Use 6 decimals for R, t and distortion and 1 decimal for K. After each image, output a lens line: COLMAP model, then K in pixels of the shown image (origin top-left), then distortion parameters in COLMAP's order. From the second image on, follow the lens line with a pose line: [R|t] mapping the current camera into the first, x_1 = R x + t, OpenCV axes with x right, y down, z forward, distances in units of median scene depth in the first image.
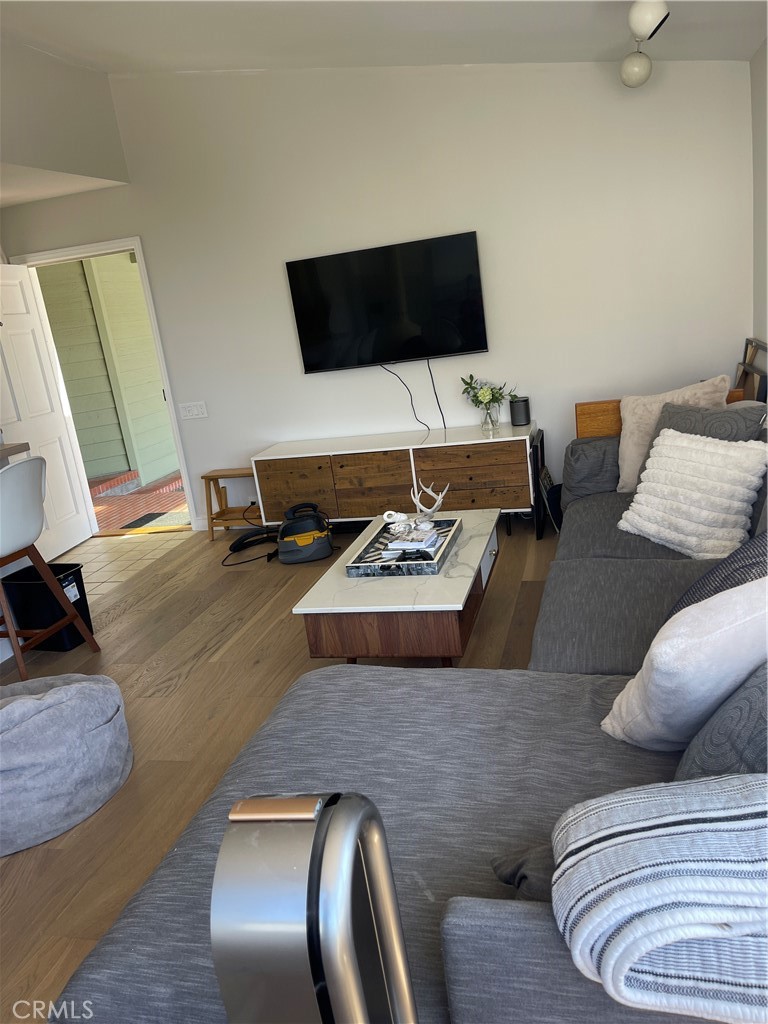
lens RADIAL K [[783.6, 0, 384.0], [0, 783.6, 512.0], [0, 0, 1]] dist [0.068749, -0.087804]
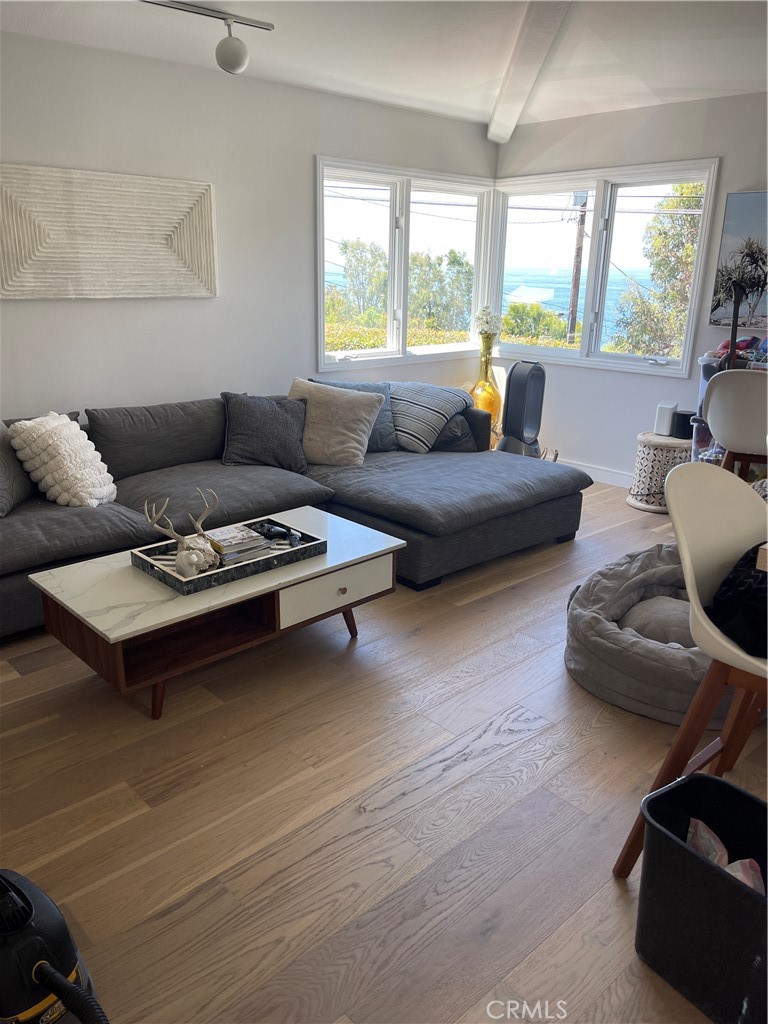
lens RADIAL K [[783.6, 0, 384.0], [0, 783.6, 512.0], [0, 0, 1]] dist [0.068749, -0.087804]
pose [[-0.844007, -0.049933, 0.534002, -0.452686], [0.227502, 0.868313, 0.440767, -0.268358], [-0.485689, 0.493498, -0.721503, 1.209562]]
